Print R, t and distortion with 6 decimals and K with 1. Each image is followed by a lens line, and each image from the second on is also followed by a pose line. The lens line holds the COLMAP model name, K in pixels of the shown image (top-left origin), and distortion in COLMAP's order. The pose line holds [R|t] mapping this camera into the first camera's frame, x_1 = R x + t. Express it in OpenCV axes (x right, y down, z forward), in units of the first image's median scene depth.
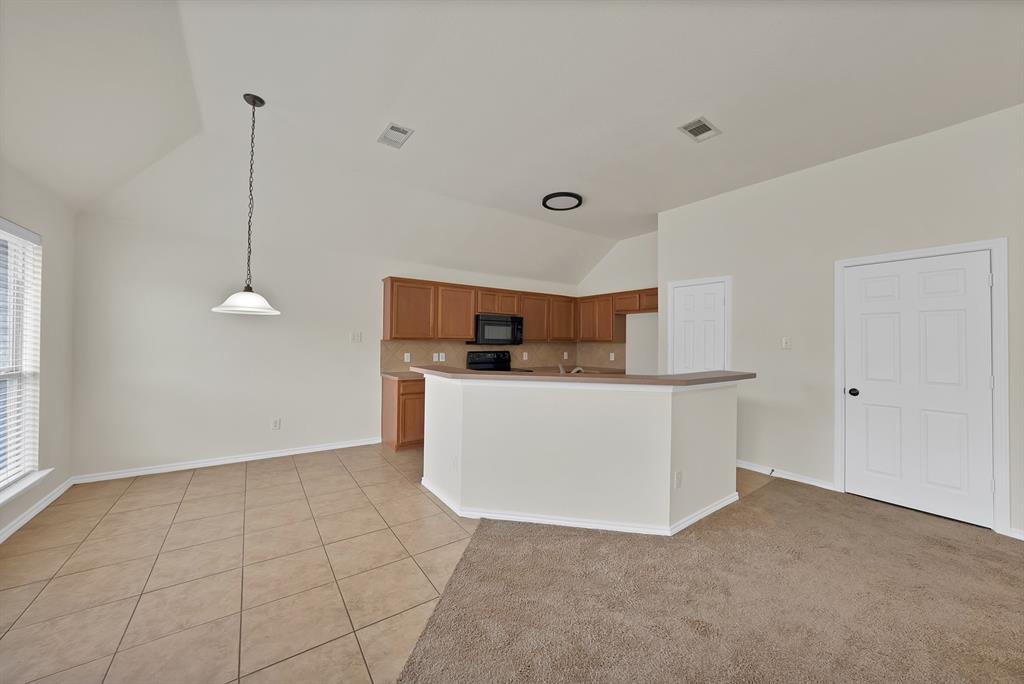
lens RADIAL K [[368.7, 0, 510.6], [0, 368.7, 335.6], [0, 0, 1]] dist [-0.020227, 0.000227]
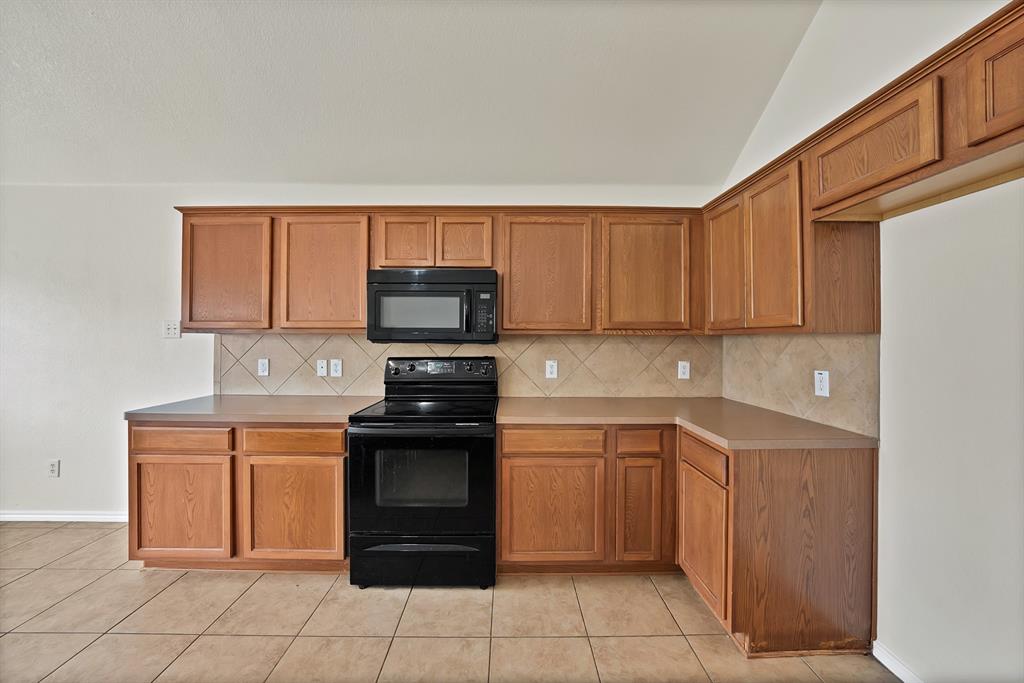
lens RADIAL K [[368.4, 0, 512.0], [0, 368.4, 341.5], [0, 0, 1]] dist [-0.025593, 0.006398]
pose [[0.817949, -0.003722, -0.575279, 0.439902], [0.014093, 0.999809, 0.013568, 0.031715], [0.575119, -0.019205, 0.817845, 1.142836]]
